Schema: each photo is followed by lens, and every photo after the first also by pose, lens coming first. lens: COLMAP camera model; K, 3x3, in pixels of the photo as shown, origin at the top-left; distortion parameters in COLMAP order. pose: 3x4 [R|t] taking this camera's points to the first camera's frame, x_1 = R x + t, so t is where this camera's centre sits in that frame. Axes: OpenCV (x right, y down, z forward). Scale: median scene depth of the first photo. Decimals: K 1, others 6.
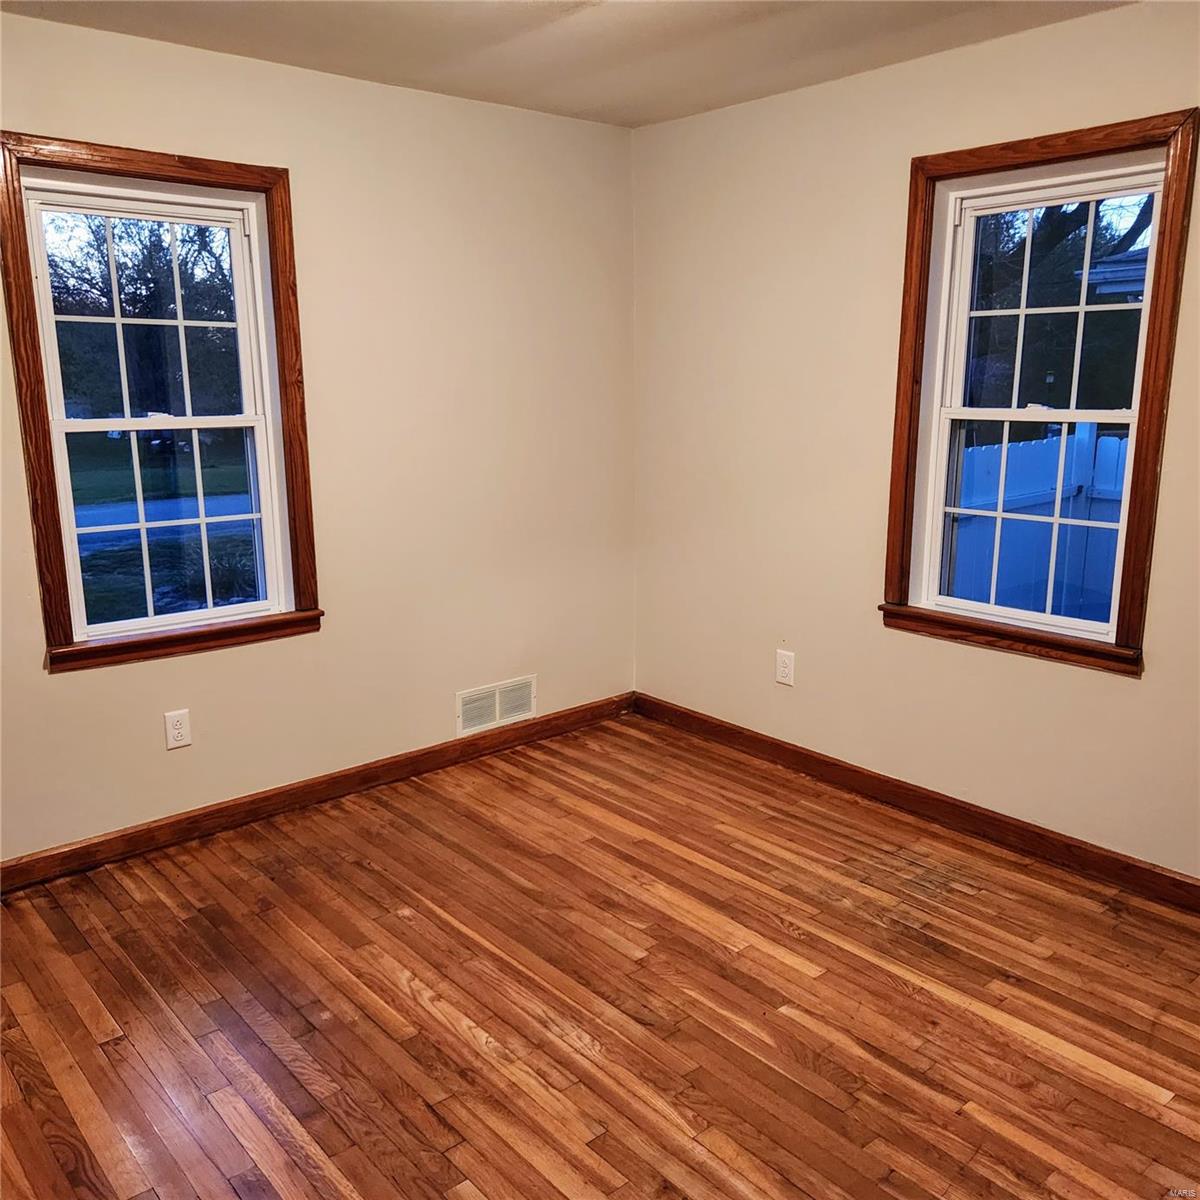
lens RADIAL K [[1067.2, 0, 613.9], [0, 1067.2, 595.3], [0, 0, 1]] dist [0.096196, -0.110708]
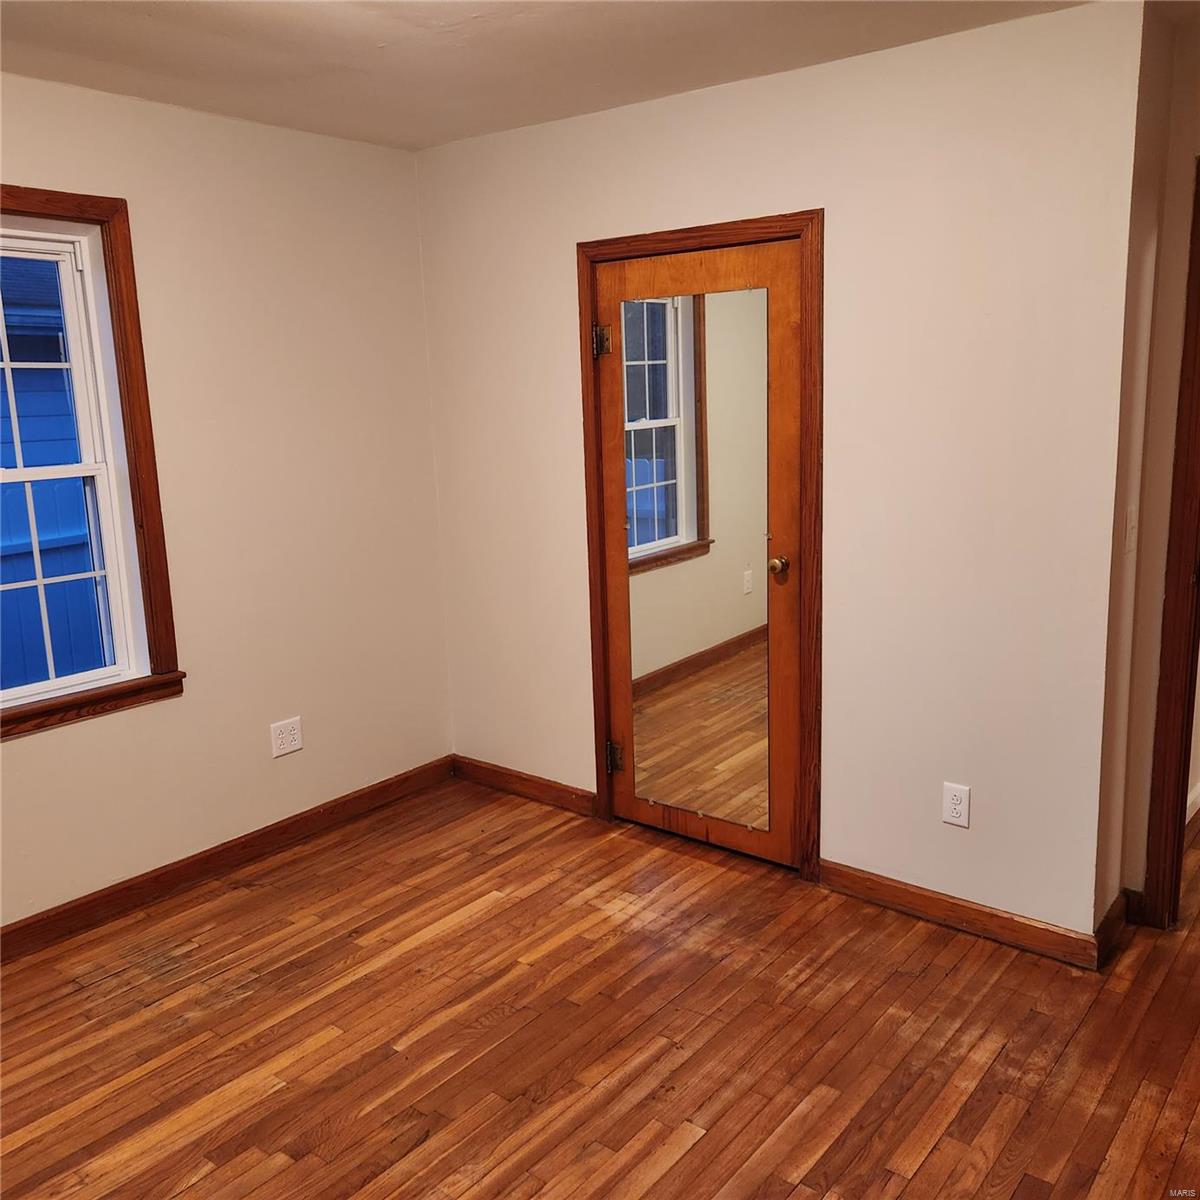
lens RADIAL K [[1067.2, 0, 613.9], [0, 1067.2, 595.3], [0, 0, 1]] dist [0.096196, -0.110708]
pose [[-0.185150, -0.174317, 0.967126, -0.941529], [0.229585, 0.949235, 0.215045, -0.224553], [-0.955516, 0.261853, -0.135730, 1.010094]]
